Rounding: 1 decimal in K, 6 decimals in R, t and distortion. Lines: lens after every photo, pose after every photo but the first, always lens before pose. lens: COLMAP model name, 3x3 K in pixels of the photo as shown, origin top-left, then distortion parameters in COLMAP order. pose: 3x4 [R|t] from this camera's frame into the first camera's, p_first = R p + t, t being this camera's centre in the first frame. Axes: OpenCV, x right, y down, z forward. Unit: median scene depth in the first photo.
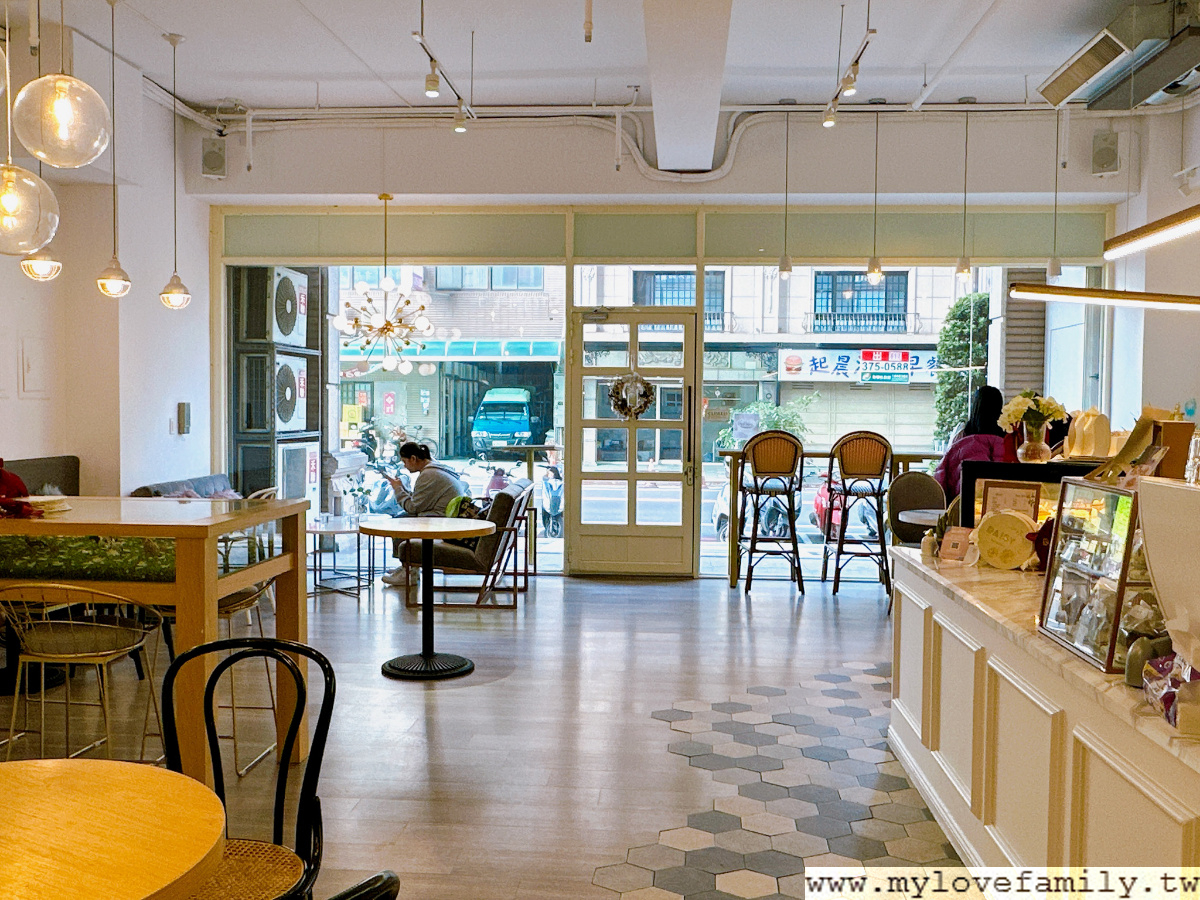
lens RADIAL K [[1021.9, 0, 602.1], [0, 1021.9, 452.7], [0, 0, 1]] dist [-0.007597, -0.001421]
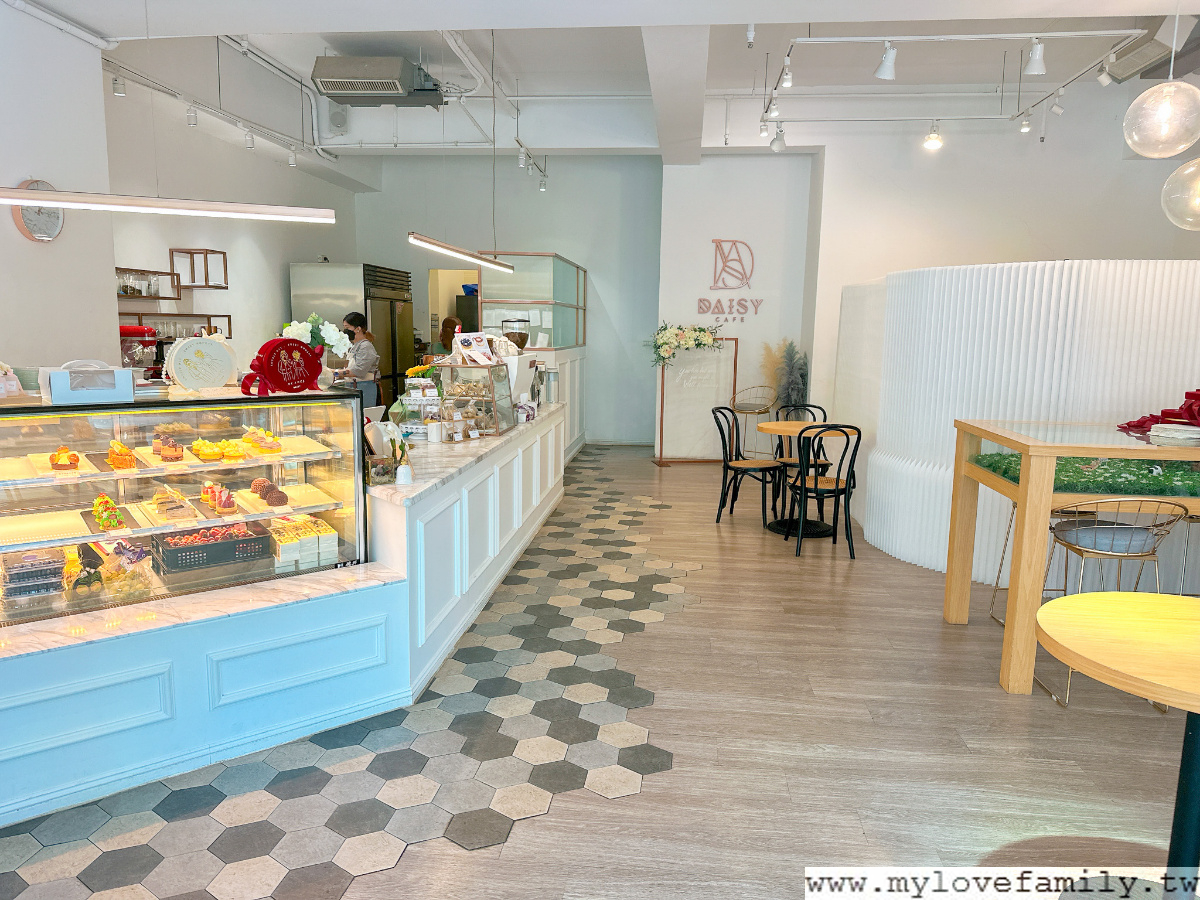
lens RADIAL K [[841.9, 0, 604.8], [0, 841.9, 449.7], [0, 0, 1]] dist [0.001338, -0.021766]
pose [[-0.999526, -0.028790, 0.010869, 0.128097], [-0.026433, 0.984069, 0.175812, -0.090332], [-0.015758, 0.175442, -0.984364, 2.022364]]
